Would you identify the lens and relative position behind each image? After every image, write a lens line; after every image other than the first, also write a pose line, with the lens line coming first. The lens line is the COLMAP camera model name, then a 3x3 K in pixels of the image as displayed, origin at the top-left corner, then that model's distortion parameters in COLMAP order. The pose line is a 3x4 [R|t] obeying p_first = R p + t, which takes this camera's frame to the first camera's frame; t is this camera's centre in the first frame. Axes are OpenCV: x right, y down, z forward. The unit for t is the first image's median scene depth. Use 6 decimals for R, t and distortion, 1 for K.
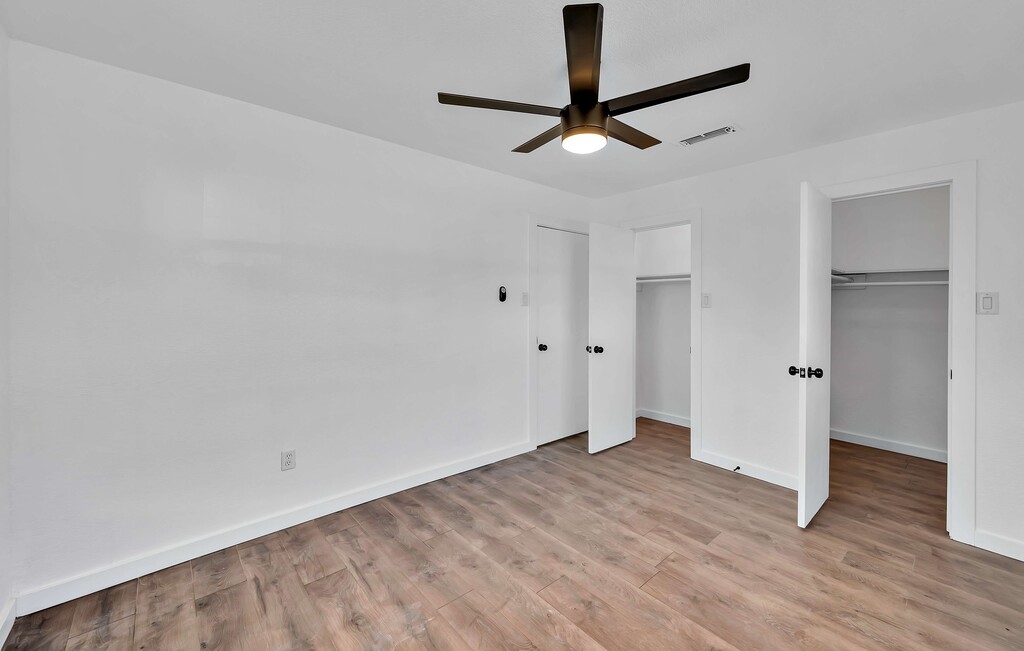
lens RADIAL K [[402.3, 0, 513.0], [0, 402.3, 305.9], [0, 0, 1]] dist [-0.000233, -0.000017]
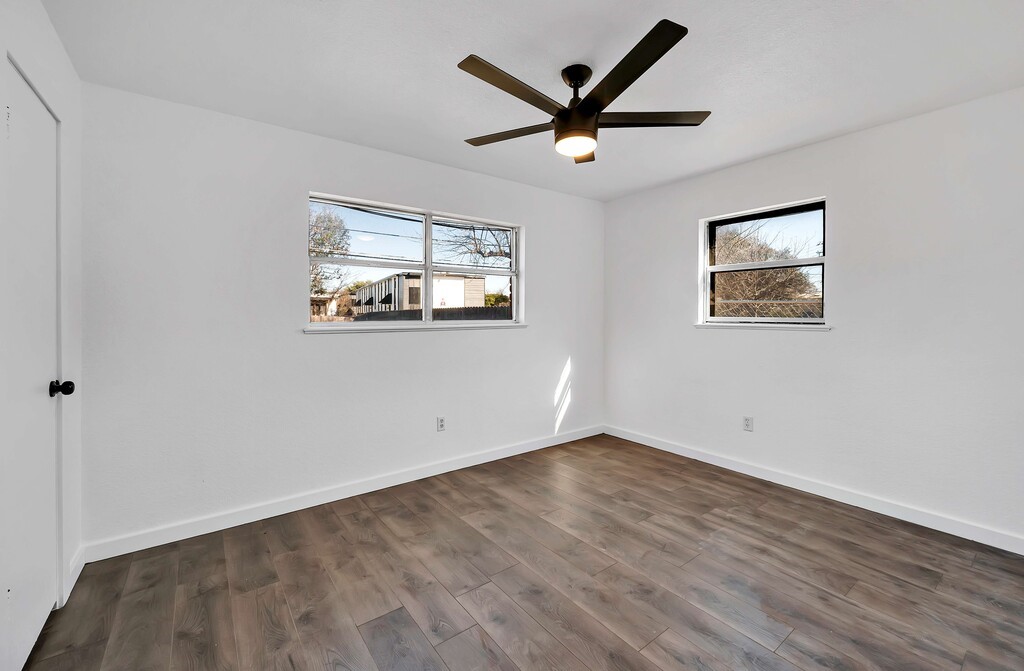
lens RADIAL K [[414.8, 0, 510.9], [0, 414.8, 314.6], [0, 0, 1]] dist [-0.000029, 0.000100]
pose [[-0.997844, -0.003896, 0.065517, 0.252069], [-0.003508, 0.999976, 0.006038, 0.039796], [-0.065539, 0.005795, -0.997833, 1.945906]]
